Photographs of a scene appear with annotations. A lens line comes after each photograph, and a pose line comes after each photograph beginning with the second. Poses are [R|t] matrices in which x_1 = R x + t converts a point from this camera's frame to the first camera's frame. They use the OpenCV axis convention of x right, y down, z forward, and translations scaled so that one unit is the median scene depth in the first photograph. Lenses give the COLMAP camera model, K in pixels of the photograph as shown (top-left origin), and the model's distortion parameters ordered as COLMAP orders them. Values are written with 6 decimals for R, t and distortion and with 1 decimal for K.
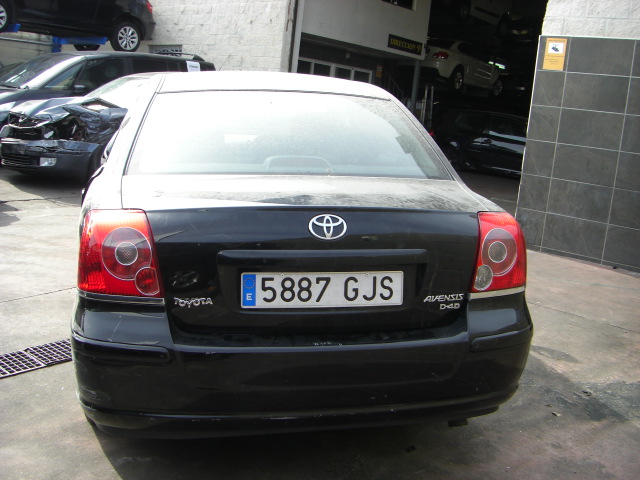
lens RADIAL K [[712.5, 0, 319.0], [0, 712.5, 240.5], [0, 0, 1]] dist [-0.158083, 0.000000]
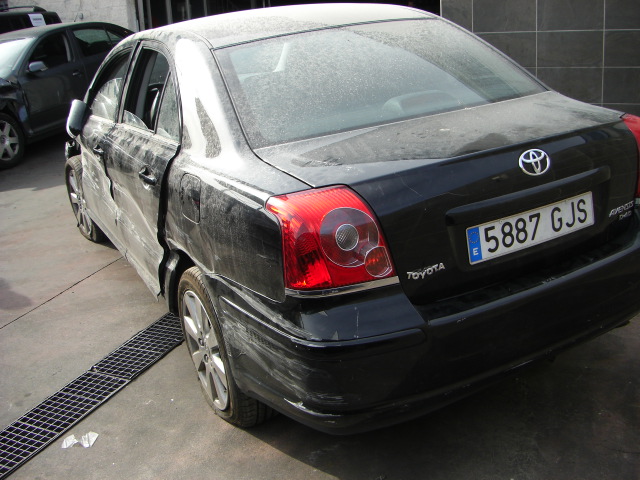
lens RADIAL K [[712.5, 0, 320.2], [0, 712.5, 238.8], [0, 0, 1]] dist [-0.158083, 0.000000]
pose [[0.948995, -0.227298, 0.218506, -0.491532], [0.200265, 0.969821, 0.139072, -0.108118], [-0.243522, -0.088219, 0.965875, 0.144846]]
